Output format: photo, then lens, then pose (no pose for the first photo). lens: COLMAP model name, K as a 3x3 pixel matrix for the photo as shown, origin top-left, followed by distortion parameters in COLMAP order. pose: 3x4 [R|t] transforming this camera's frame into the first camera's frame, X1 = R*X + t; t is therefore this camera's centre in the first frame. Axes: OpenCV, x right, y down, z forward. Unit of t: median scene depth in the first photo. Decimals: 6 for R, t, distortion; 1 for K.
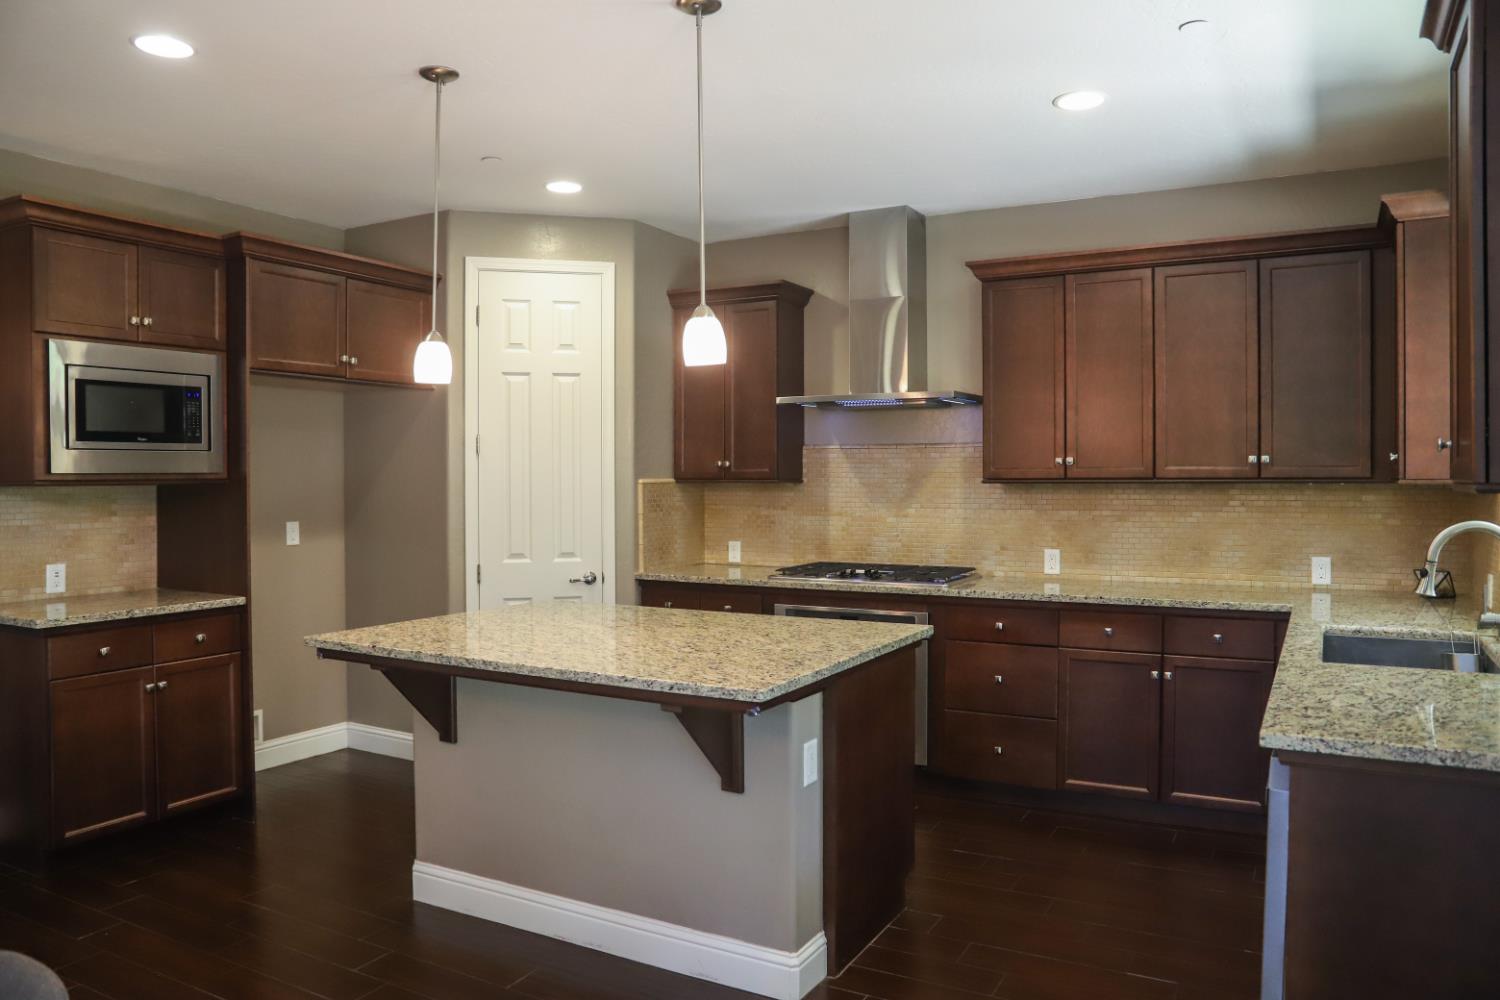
lens RADIAL K [[1086.1, 0, 748.4], [0, 1086.1, 476.6], [0, 0, 1]] dist [-0.070791, 0.001547]
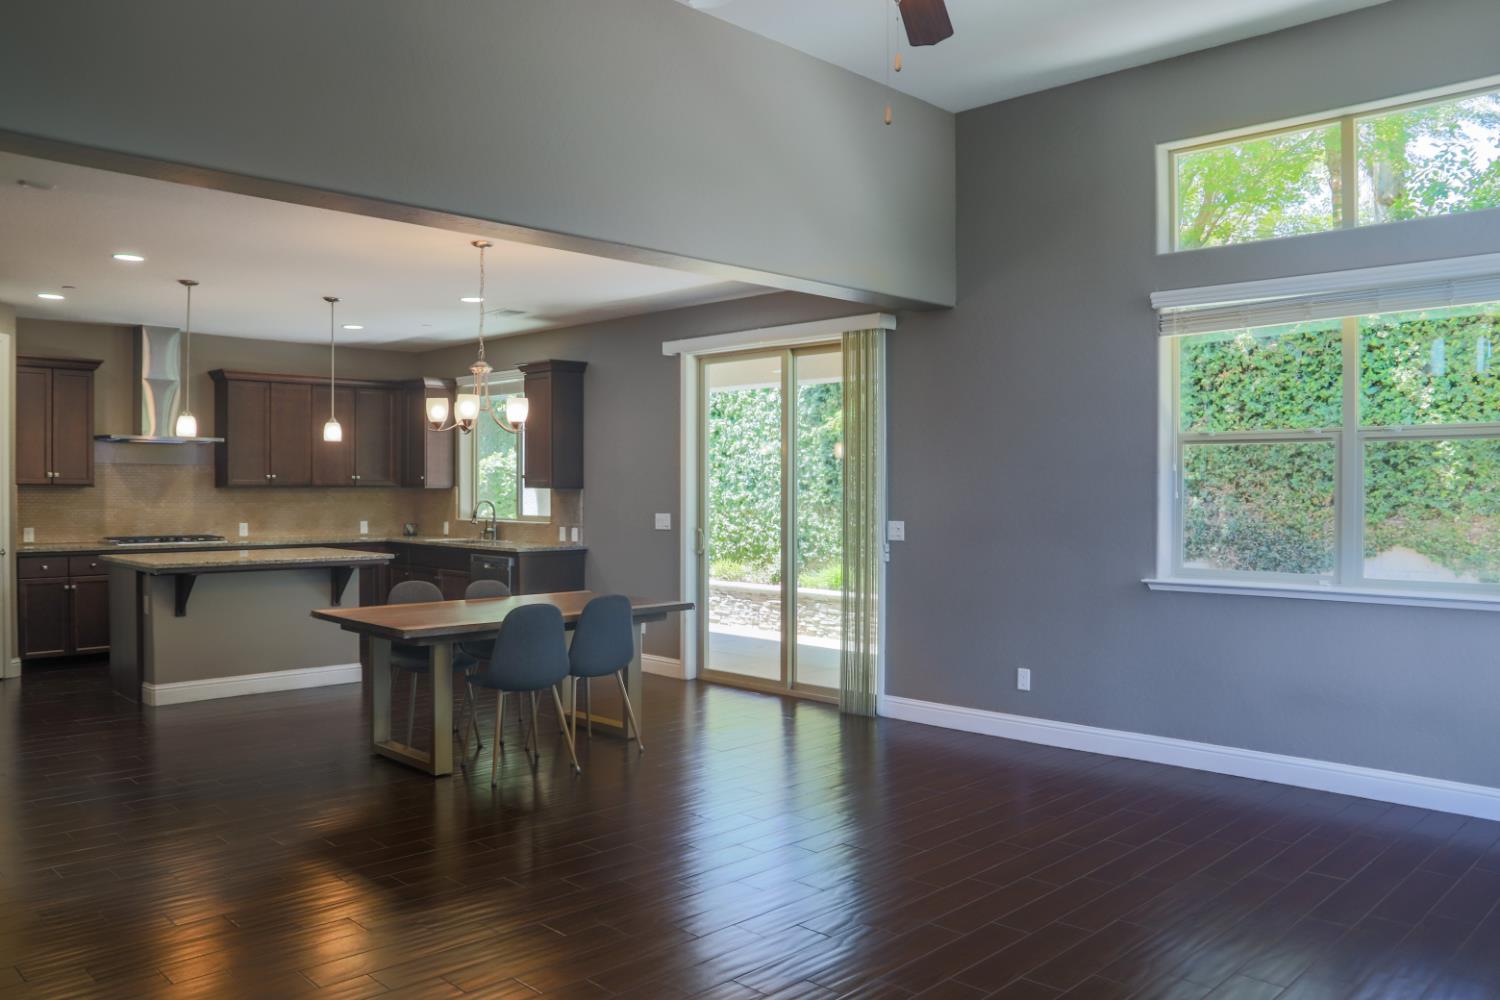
lens RADIAL K [[1086.1, 0, 748.4], [0, 1086.1, 476.6], [0, 0, 1]] dist [-0.070791, 0.001547]
pose [[0.277038, 0.014796, 0.960745, -1.214934], [0.001183, 0.999875, -0.015740, 0.015878], [-0.960858, 0.005498, 0.276986, -0.351233]]
